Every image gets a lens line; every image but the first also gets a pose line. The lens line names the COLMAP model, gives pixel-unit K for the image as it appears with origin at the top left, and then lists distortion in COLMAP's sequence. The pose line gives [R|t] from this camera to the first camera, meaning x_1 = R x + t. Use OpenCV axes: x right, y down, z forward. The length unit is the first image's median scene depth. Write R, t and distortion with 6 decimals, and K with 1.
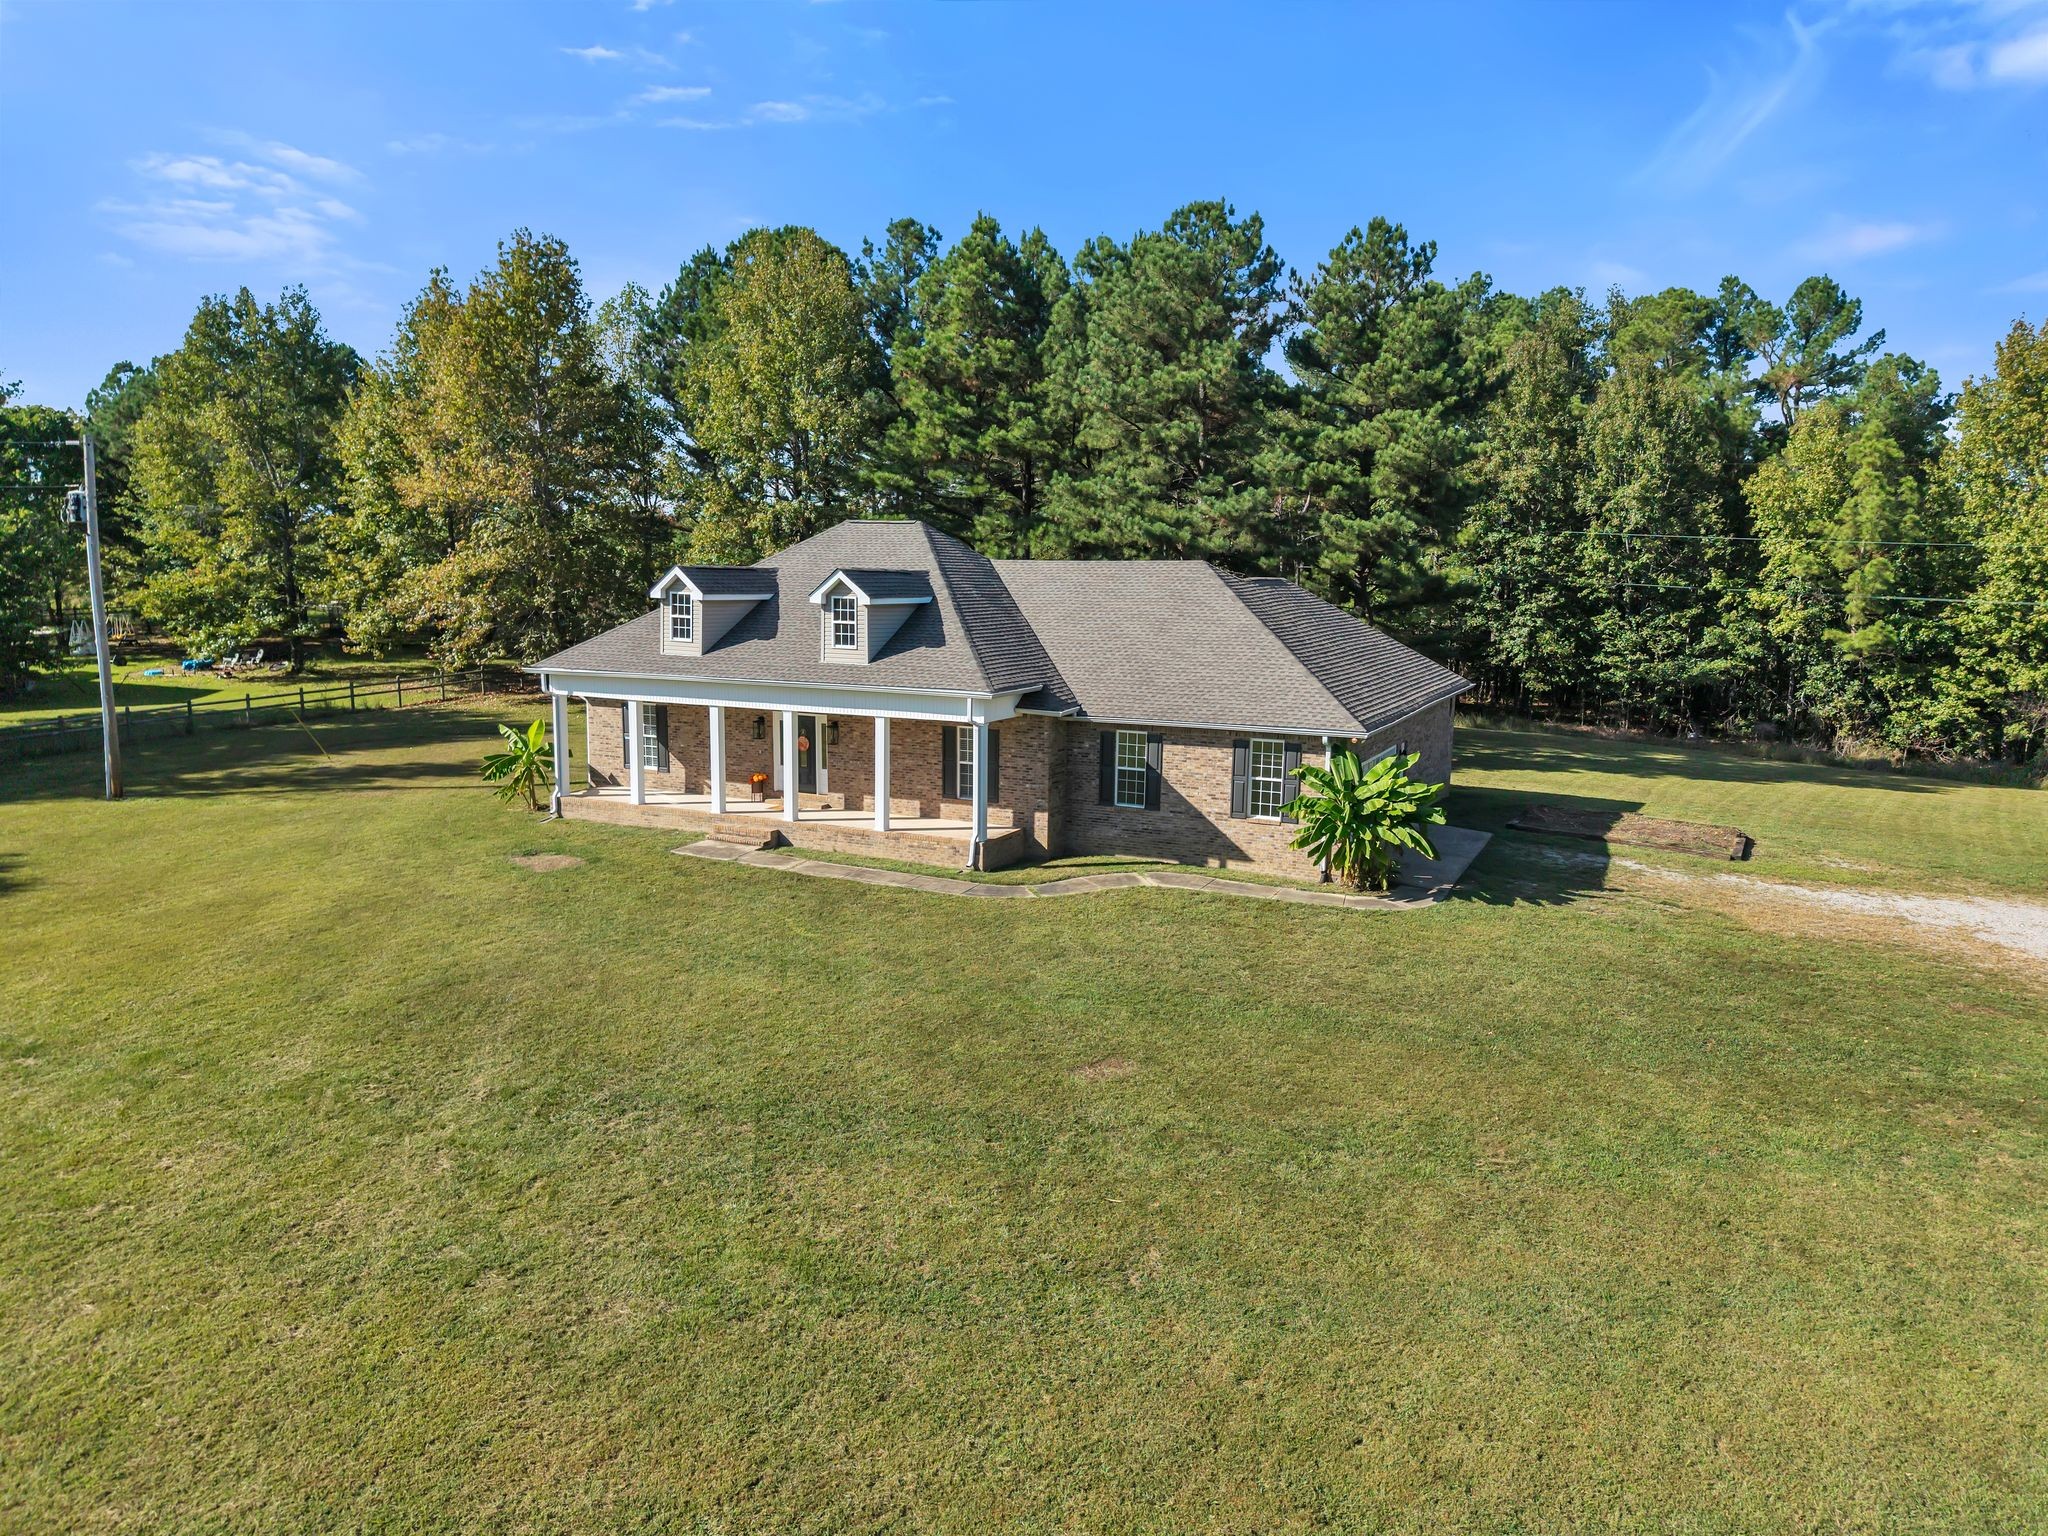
lens RADIAL K [[1393.2, 0, 1024.0], [0, 1393.2, 768.0], [0, 0, 1]] dist [0.006814, -0.004673]
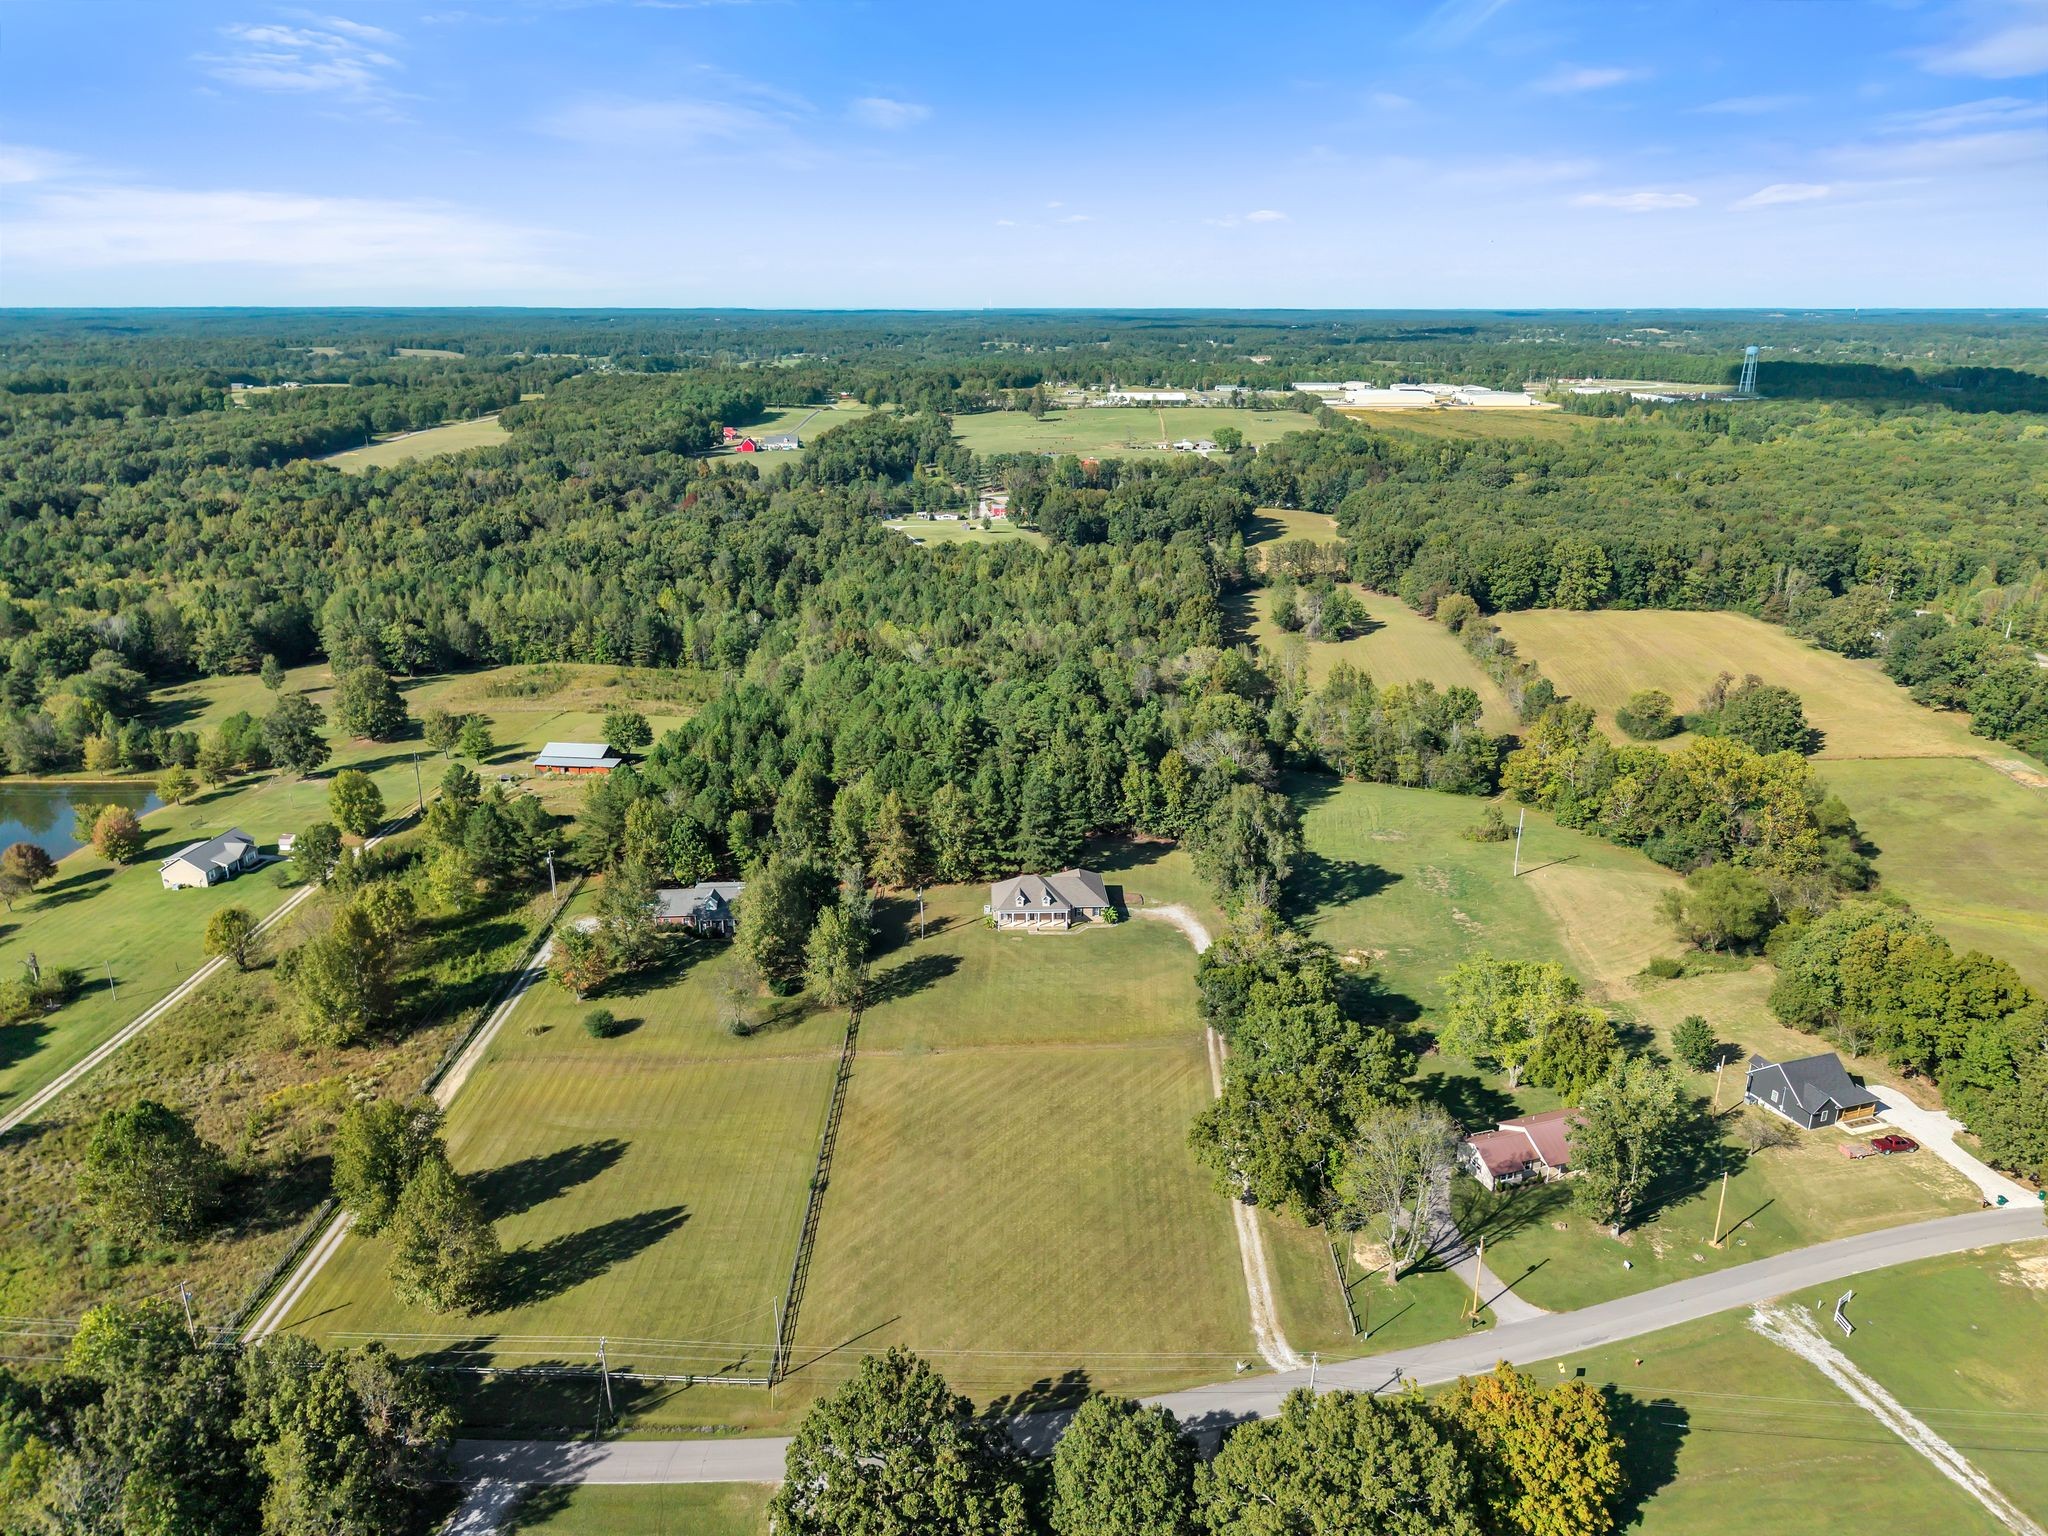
lens RADIAL K [[1385.5, 0, 1030.1], [0, 1385.5, 765.3], [0, 0, 1]] dist [0.080450, -0.149290]
pose [[0.878020, -0.154304, 0.453069, -2.445644], [0.075097, 0.979296, 0.187989, -1.569277], [-0.472696, -0.131034, 0.871429, -3.813806]]
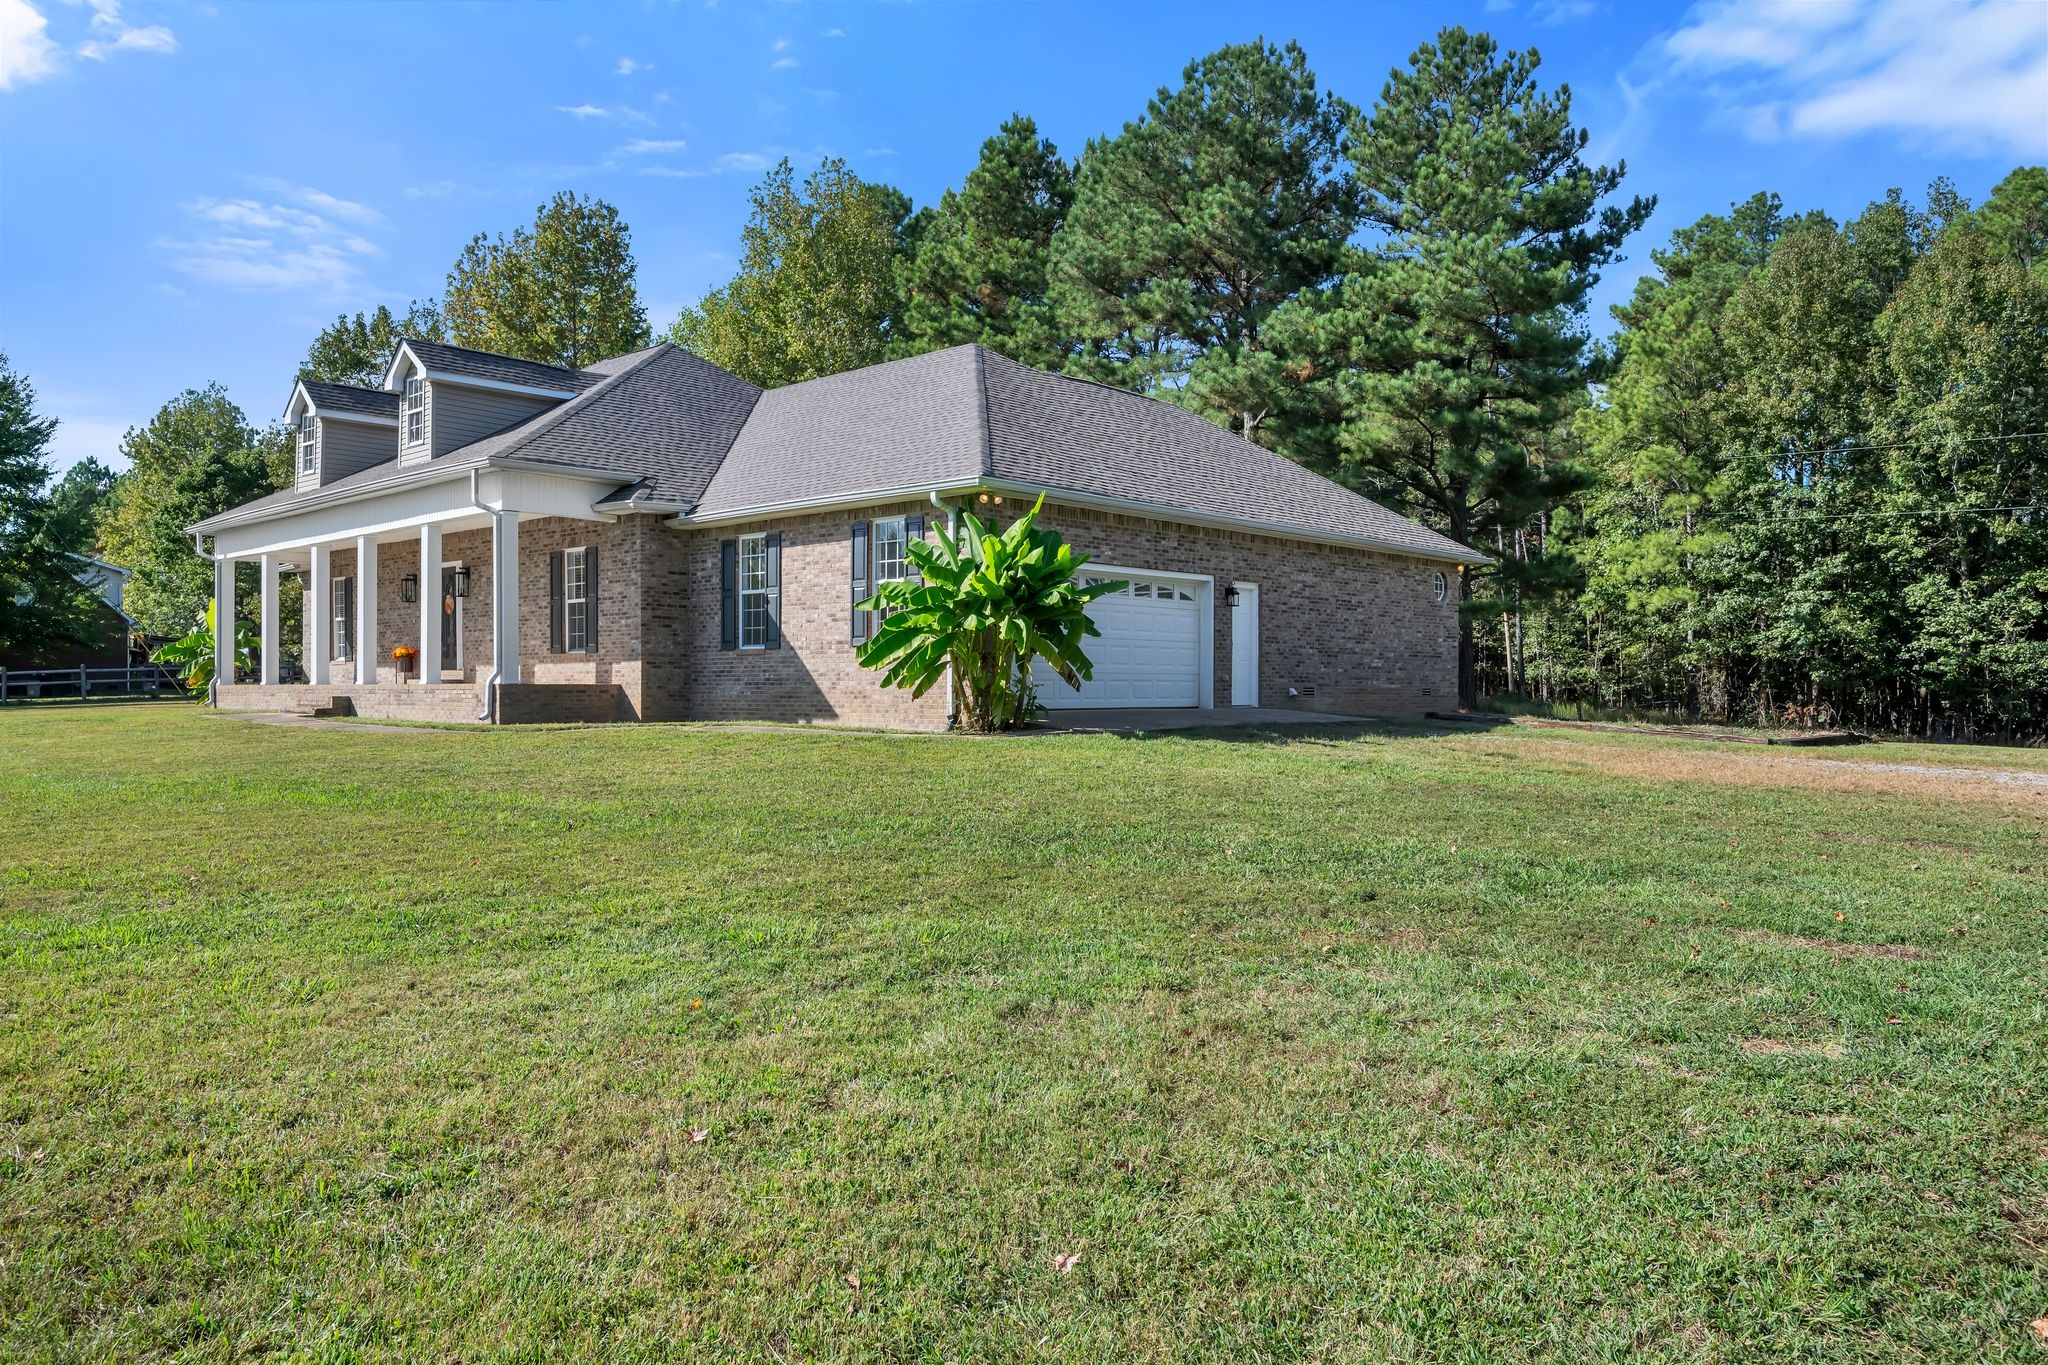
lens RADIAL K [[1459.2, 0, 1054.4], [0, 1459.2, 684.2], [0, 0, 1]] dist [-0.010068, -0.001996]
pose [[0.962168, -0.014338, -0.272081, 0.279340], [-0.027009, 0.988676, -0.147613, 0.099647], [0.271117, 0.149377, 0.950885, 0.248484]]
